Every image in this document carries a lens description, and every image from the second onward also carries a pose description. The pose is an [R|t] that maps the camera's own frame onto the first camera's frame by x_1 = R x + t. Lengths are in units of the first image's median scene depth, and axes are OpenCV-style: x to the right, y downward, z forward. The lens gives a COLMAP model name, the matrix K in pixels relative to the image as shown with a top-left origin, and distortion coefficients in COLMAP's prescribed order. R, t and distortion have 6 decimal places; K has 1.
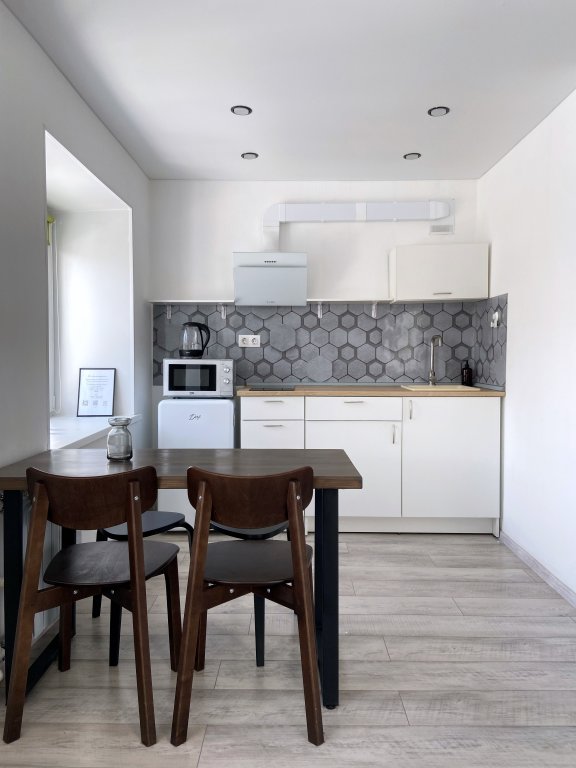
lens RADIAL K [[595.0, 0, 288.0], [0, 595.0, 384.0], [0, 0, 1]] dist [0.060193, -0.003794]
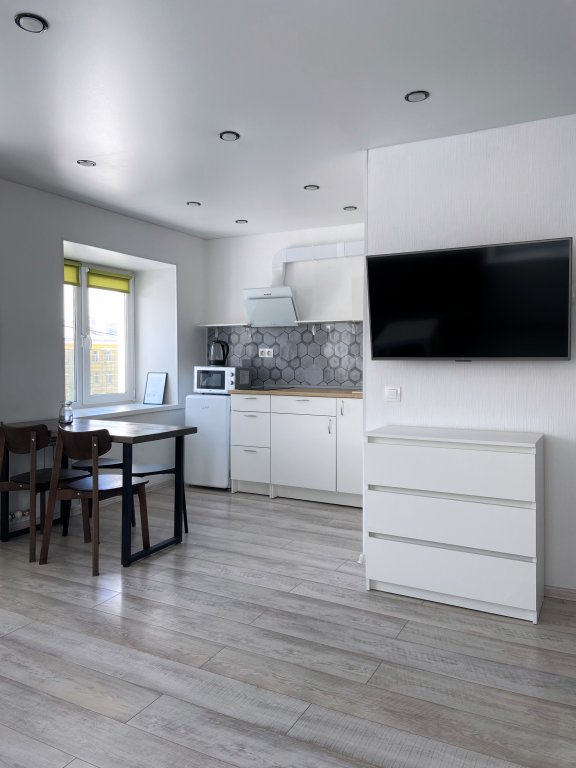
lens RADIAL K [[595.0, 0, 288.0], [0, 595.0, 384.0], [0, 0, 1]] dist [0.060193, -0.003794]
pose [[0.884294, 0.020397, -0.466485, 0.611809], [-0.022584, 0.999745, 0.000902, -0.005369], [0.466384, 0.009738, 0.884529, -0.156649]]
